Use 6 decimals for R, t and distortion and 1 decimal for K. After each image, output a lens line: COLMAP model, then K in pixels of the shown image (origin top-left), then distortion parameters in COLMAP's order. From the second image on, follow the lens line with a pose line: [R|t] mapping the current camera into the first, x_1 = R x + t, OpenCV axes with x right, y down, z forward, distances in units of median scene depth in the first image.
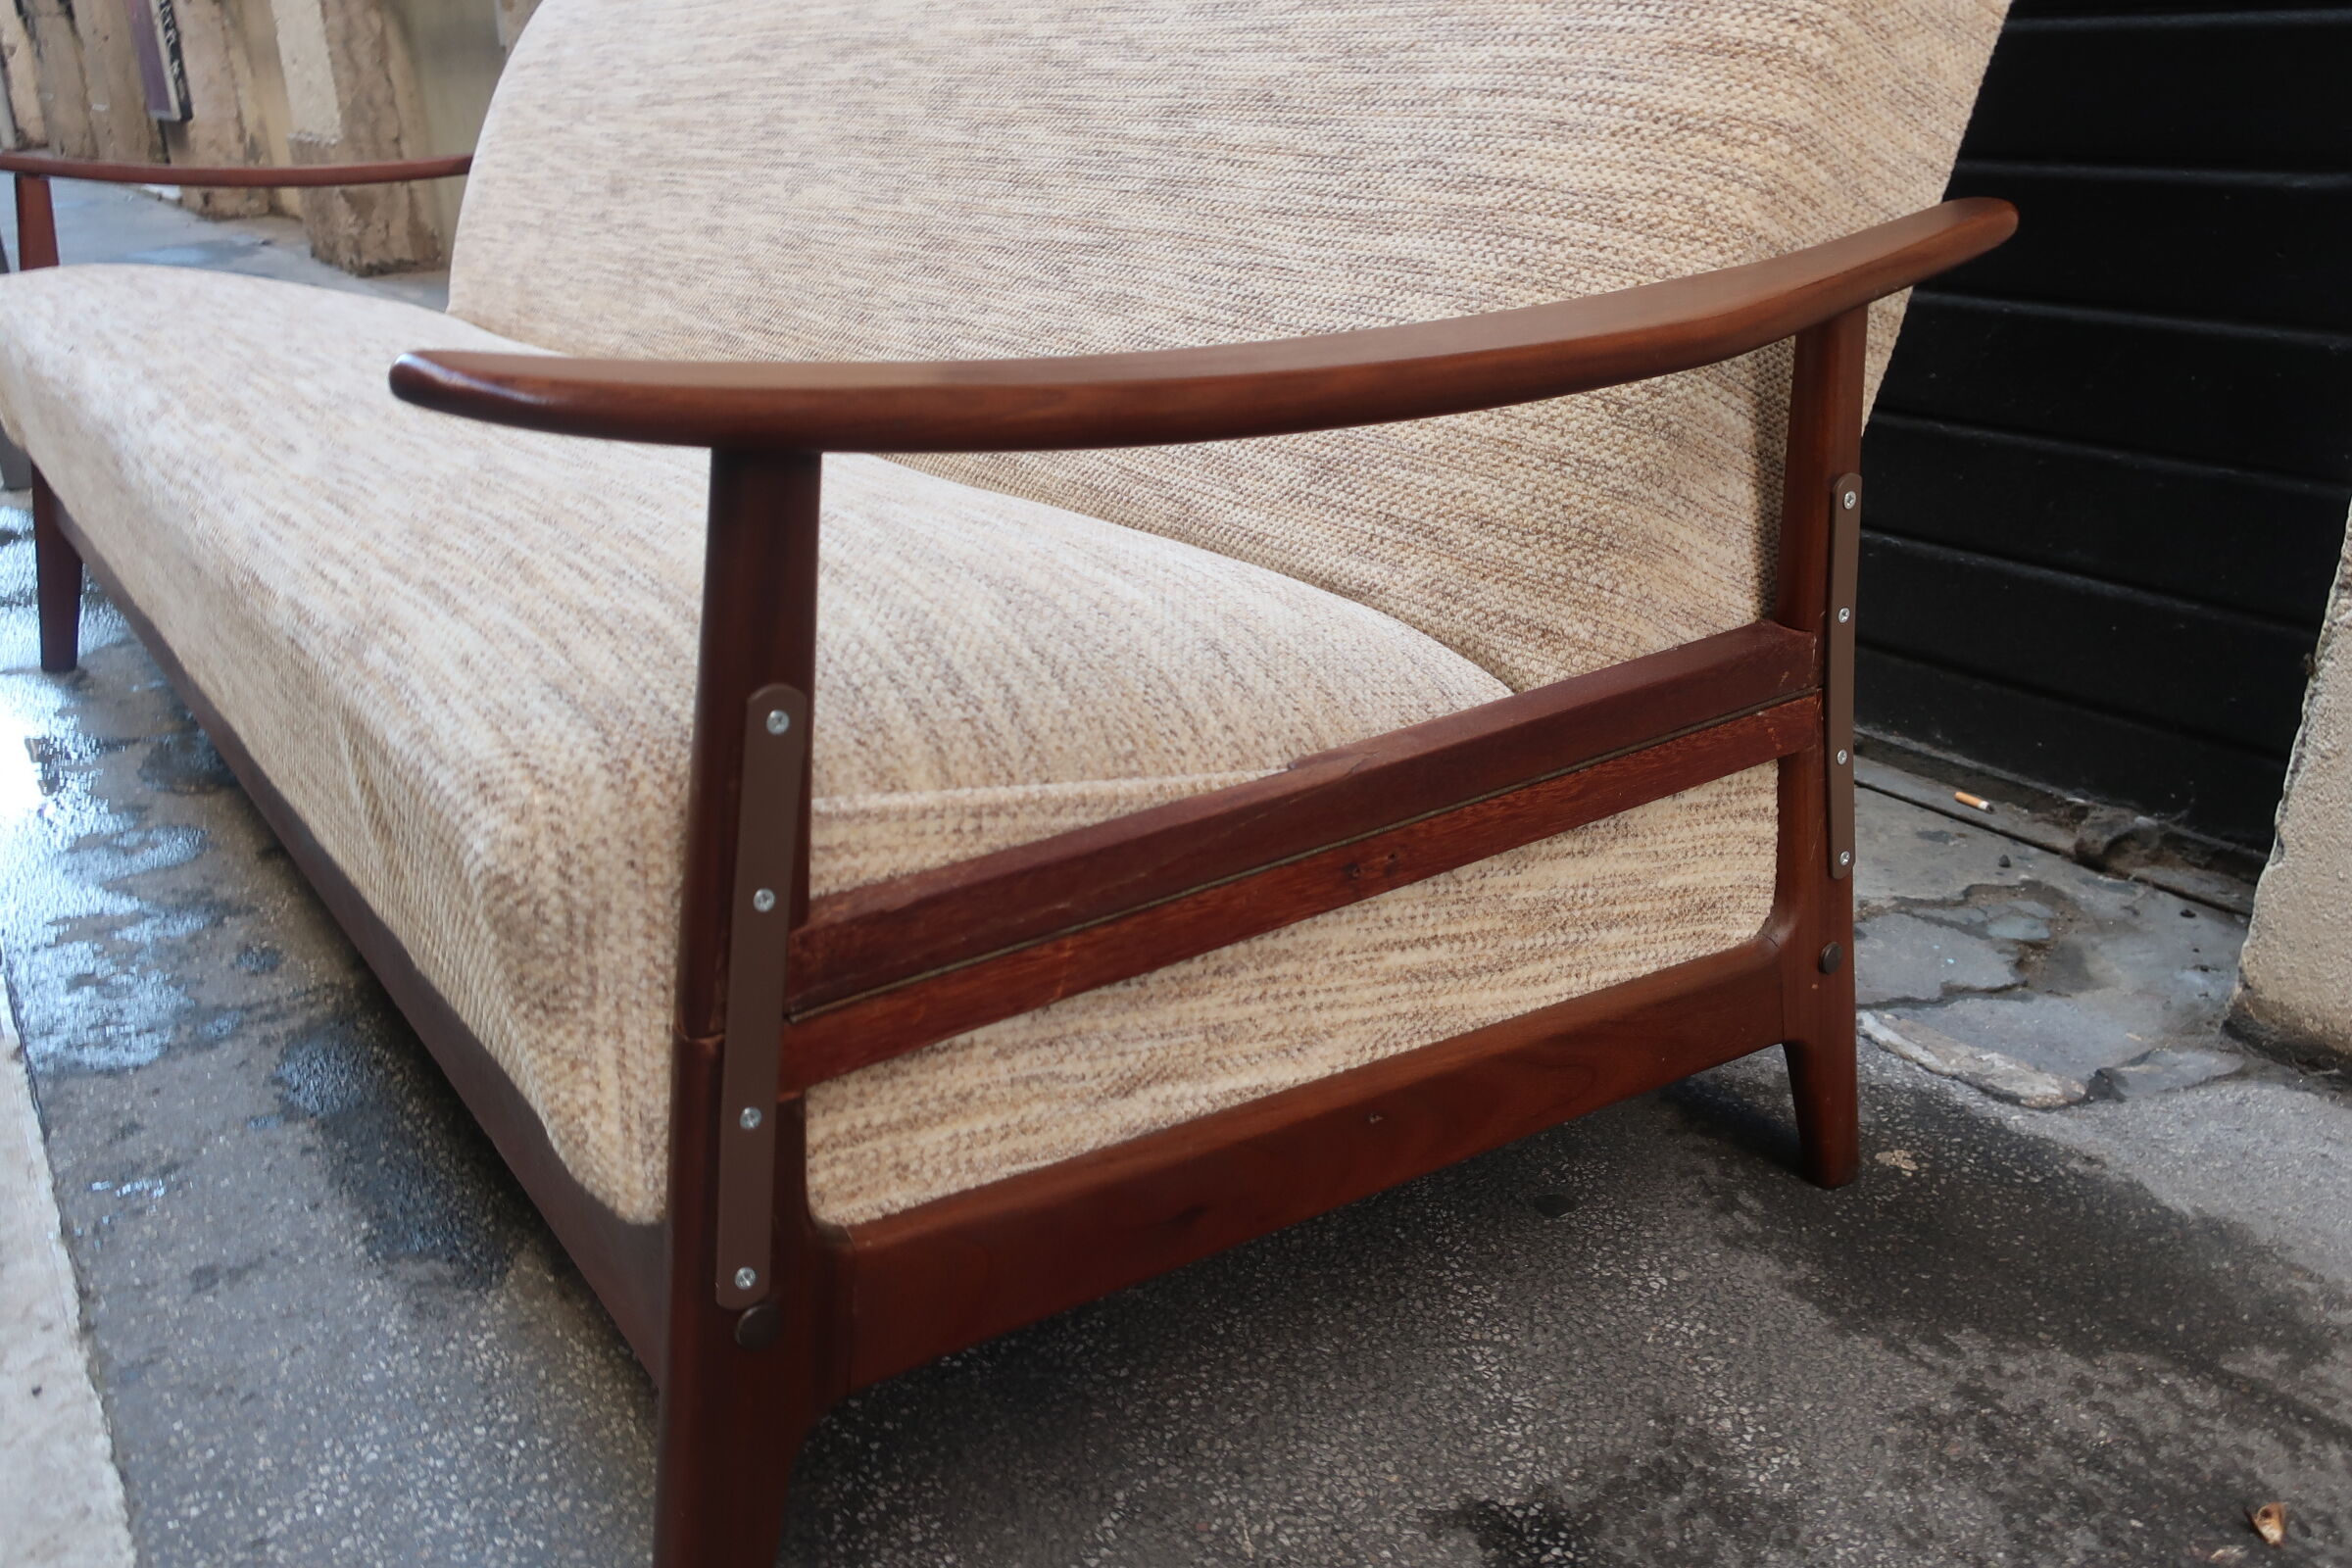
lens RADIAL K [[1854.1, 0, 1154.9], [0, 1854.1, 785.9], [0, 0, 1]] dist [0.008502, -0.004124]
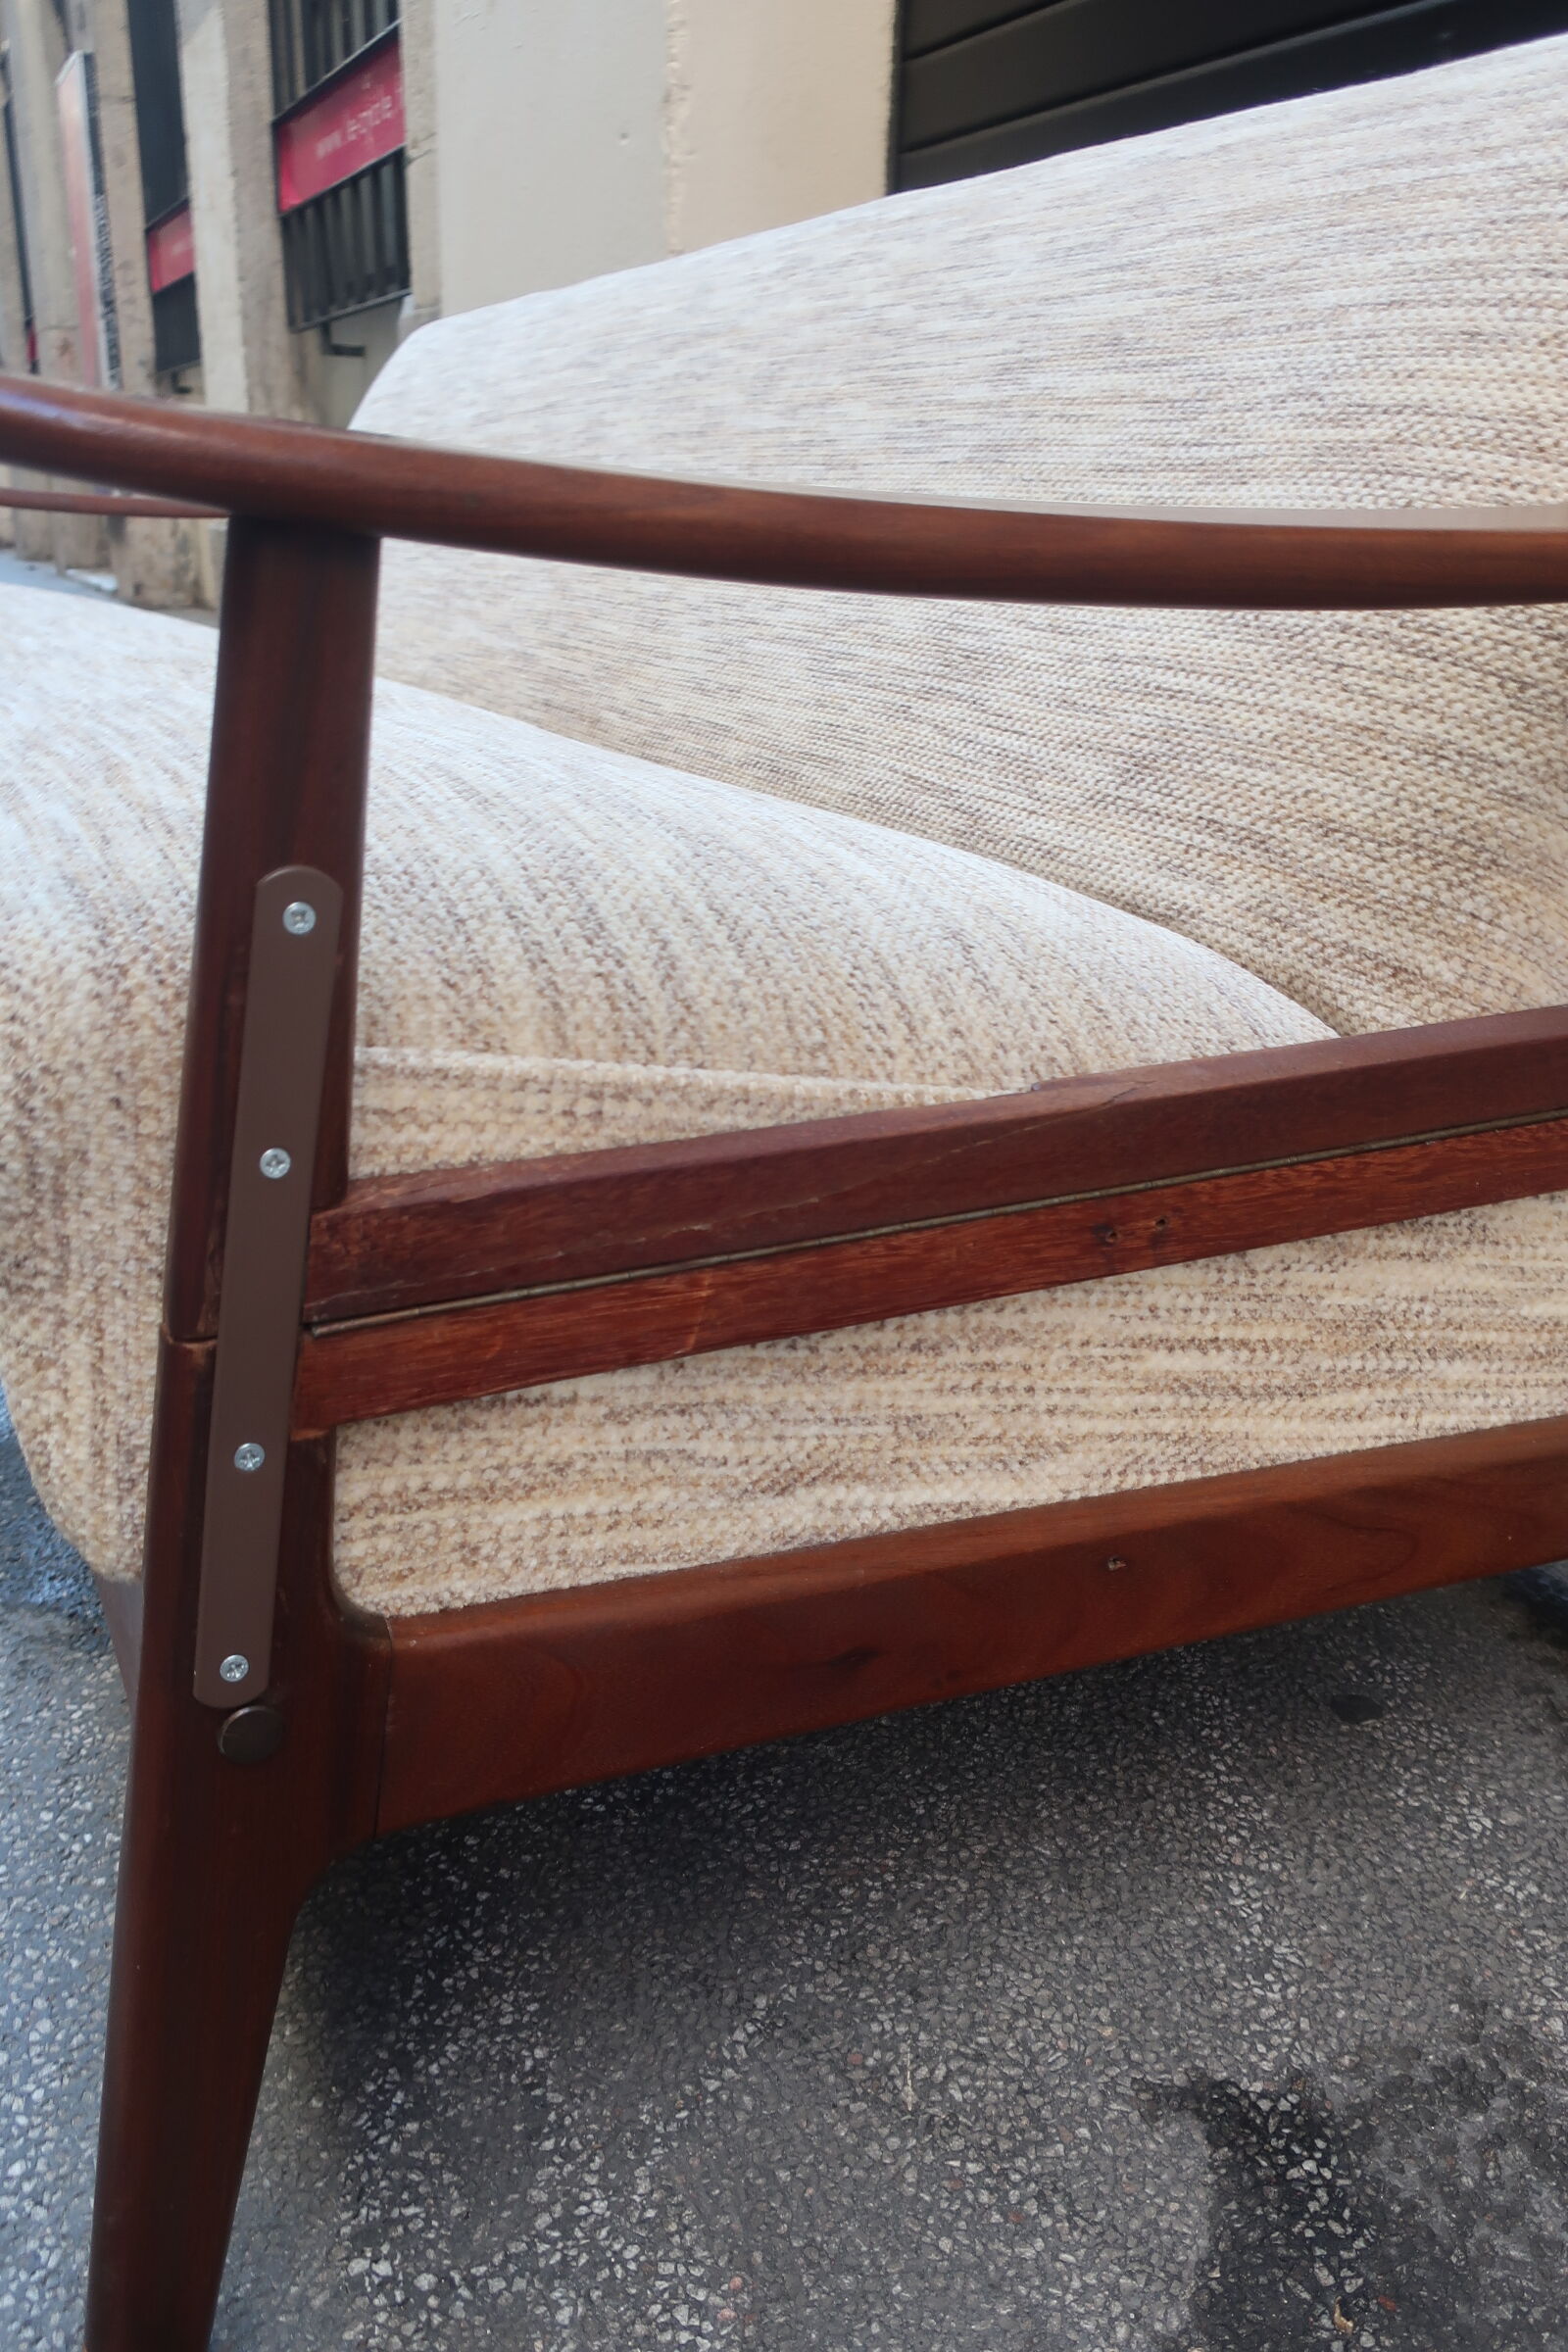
lens RADIAL K [[1854.1, 0, 776.9], [0, 1854.1, 1176.2], [0, 0, 1]] dist [0.008502, -0.004124]
pose [[0.987980, 0.088442, -0.126778, 0.057502], [-0.092143, 0.995466, -0.023619, 0.044792], [0.124114, 0.035017, 0.991650, 0.190961]]
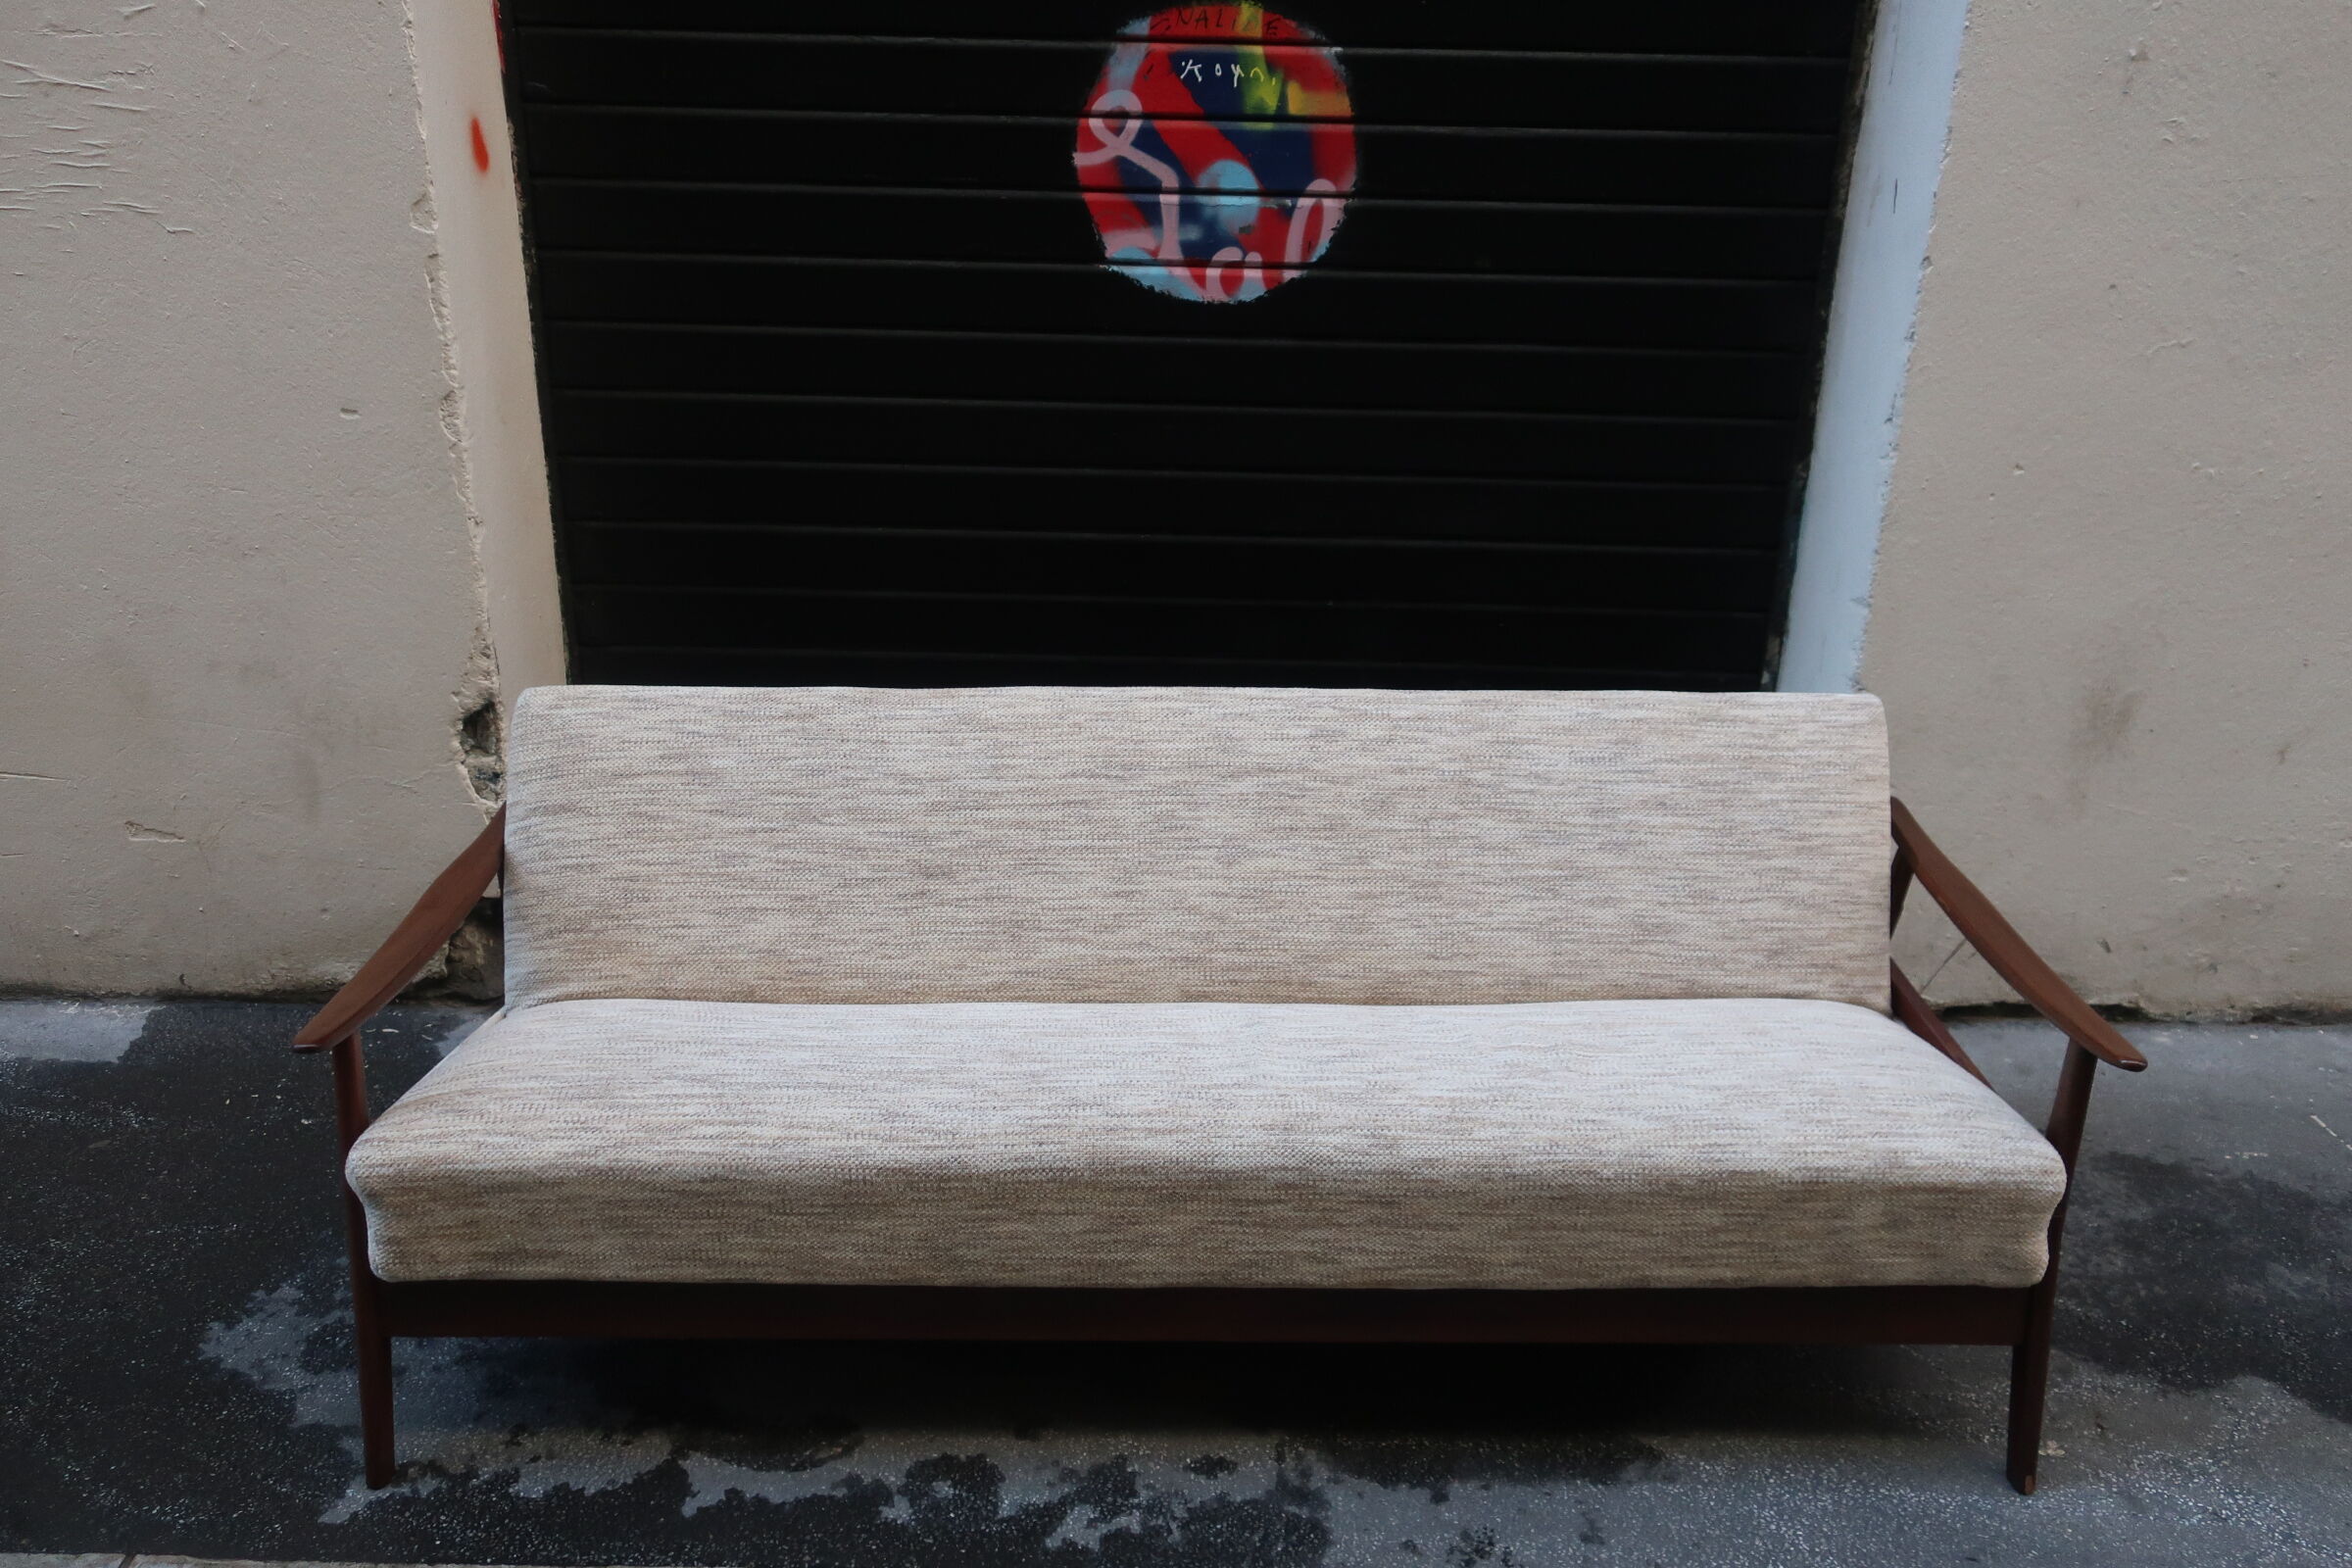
lens RADIAL K [[1854.1, 0, 1159.8], [0, 1854.1, 790.2], [0, 0, 1]] dist [0.008502, -0.004124]
pose [[0.571687, -0.287034, 0.768626, -2.419313], [0.278318, 0.949107, 0.147426, -1.055433], [-0.771824, 0.129641, 0.622479, 0.052132]]
